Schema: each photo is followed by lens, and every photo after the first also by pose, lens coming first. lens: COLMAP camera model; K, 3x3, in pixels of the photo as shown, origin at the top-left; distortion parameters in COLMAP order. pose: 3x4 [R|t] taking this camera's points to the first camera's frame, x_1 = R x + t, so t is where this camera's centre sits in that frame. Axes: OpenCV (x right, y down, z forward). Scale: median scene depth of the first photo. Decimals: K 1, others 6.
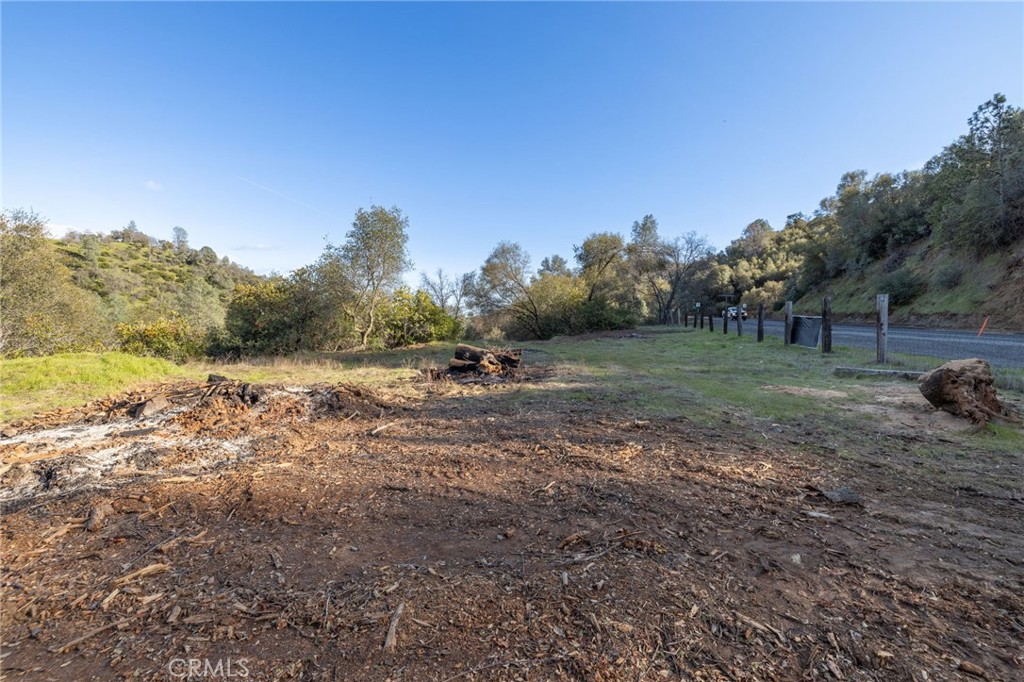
lens RADIAL K [[429.0, 0, 504.7], [0, 429.0, 335.8], [0, 0, 1]] dist [-0.001595, 0.002556]
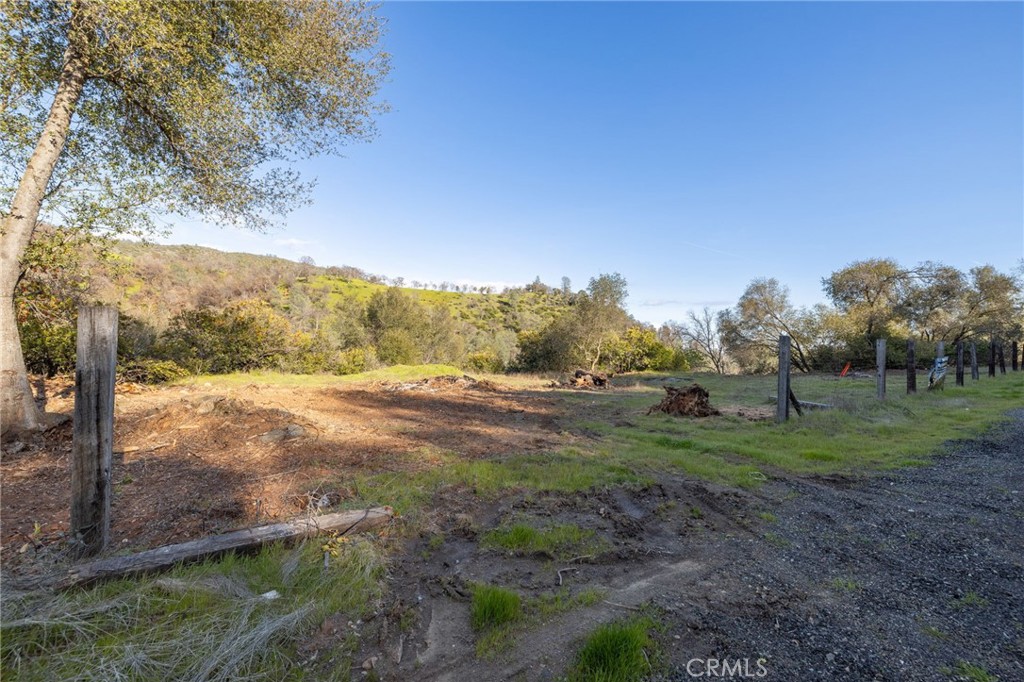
lens RADIAL K [[427.6, 0, 517.1], [0, 427.6, 335.2], [0, 0, 1]] dist [-0.003487, 0.000306]
pose [[0.722819, -0.011076, -0.690949, 0.200281], [-0.039652, 0.997559, -0.057472, -0.001669], [0.689899, 0.068940, 0.720616, -0.086453]]
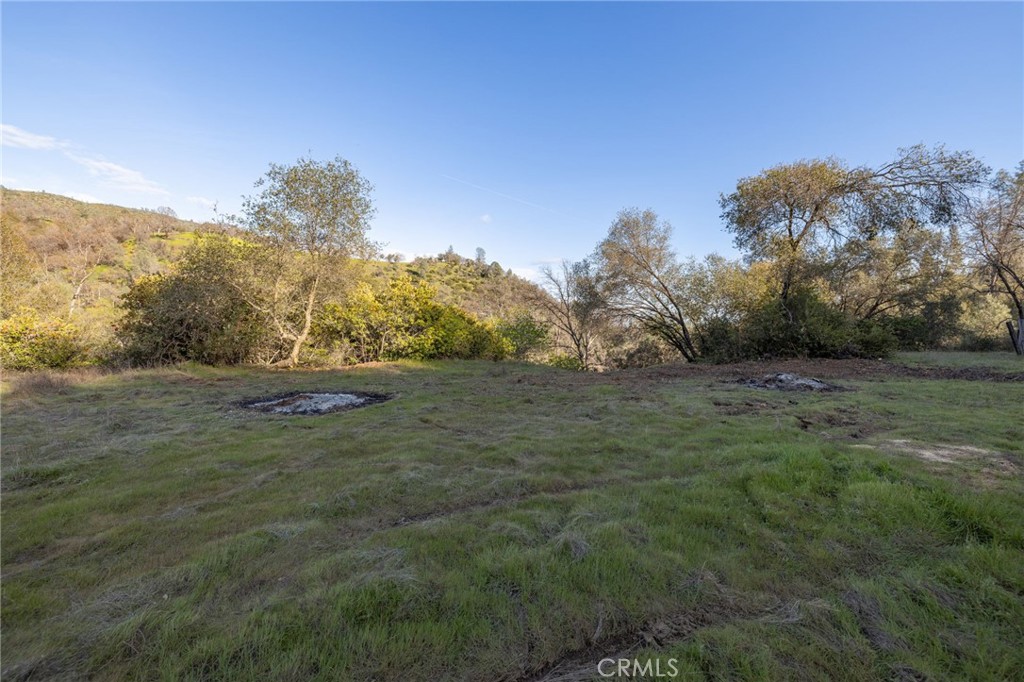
lens RADIAL K [[427.6, 0, 512.0], [0, 427.6, 335.1], [0, 0, 1]] dist [-0.003487, 0.000306]
pose [[0.834278, 0.038652, -0.549988, 0.150328], [-0.047888, 0.998850, -0.002445, -0.014189], [0.549261, 0.028378, 0.835169, 0.258083]]
